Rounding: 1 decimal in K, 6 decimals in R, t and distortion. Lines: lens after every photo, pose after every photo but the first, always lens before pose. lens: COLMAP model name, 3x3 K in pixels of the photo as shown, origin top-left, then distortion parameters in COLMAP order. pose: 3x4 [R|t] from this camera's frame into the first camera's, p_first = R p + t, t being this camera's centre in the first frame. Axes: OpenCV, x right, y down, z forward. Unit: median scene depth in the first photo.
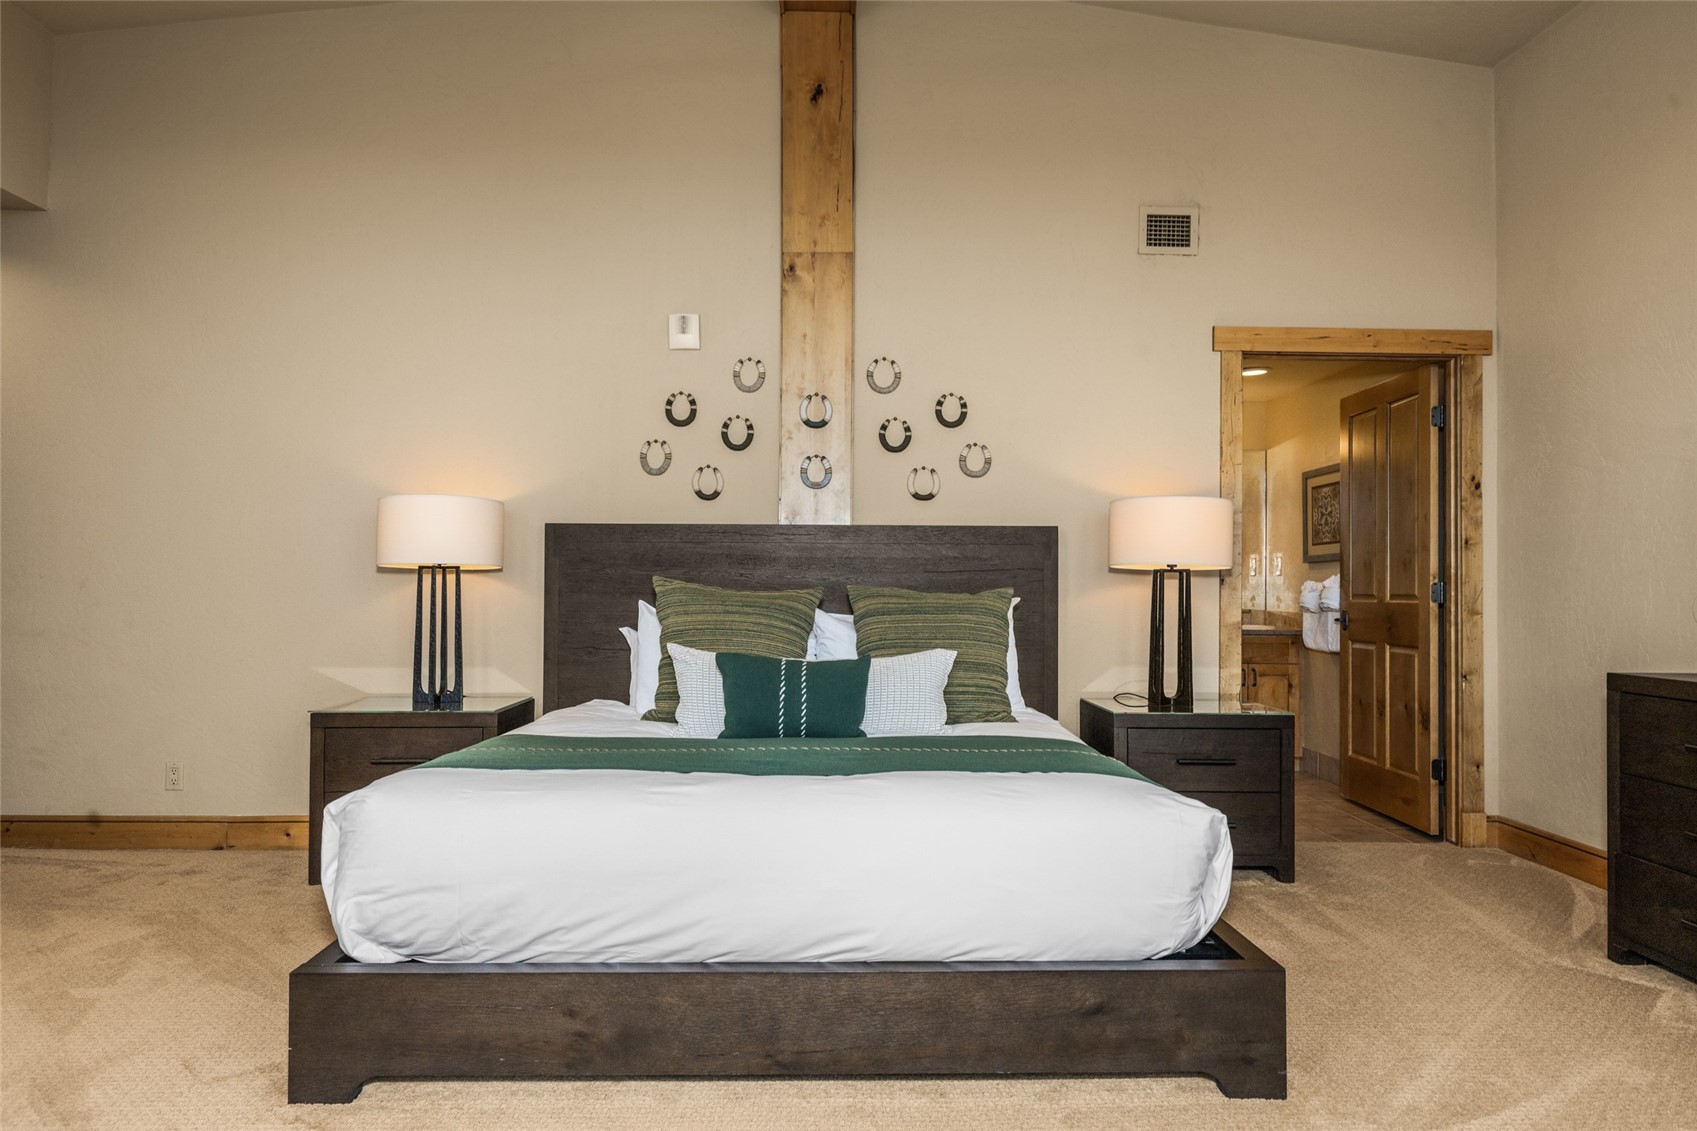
lens RADIAL K [[1095.5, 0, 849.7], [0, 1095.5, 578.1], [0, 0, 1]] dist [0.009417, 0.001630]
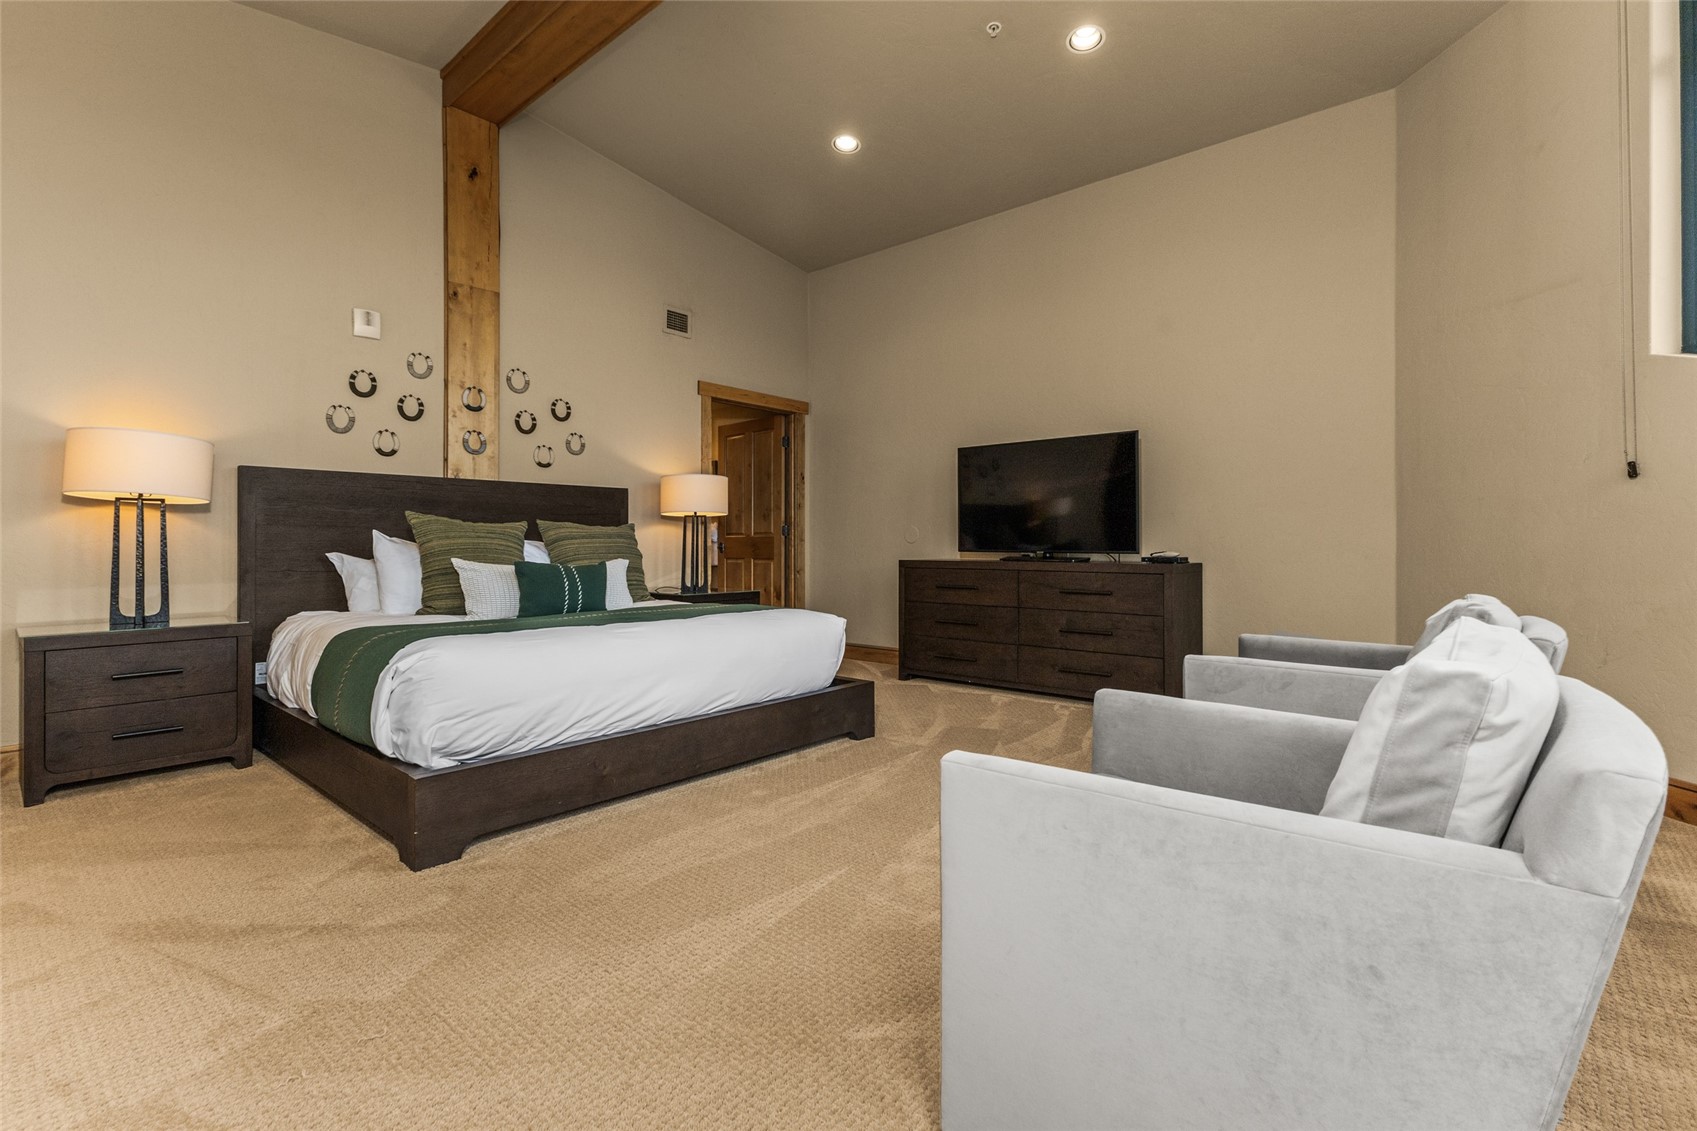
lens RADIAL K [[761.2, 0, 846.0], [0, 761.2, 546.8], [0, 0, 1]] dist [0.026389, -0.000060]
pose [[0.690535, -0.010673, 0.723220, -0.417757], [-0.000261, 0.999887, 0.015005, 0.023603], [-0.723299, -0.010550, 0.690454, -0.036459]]
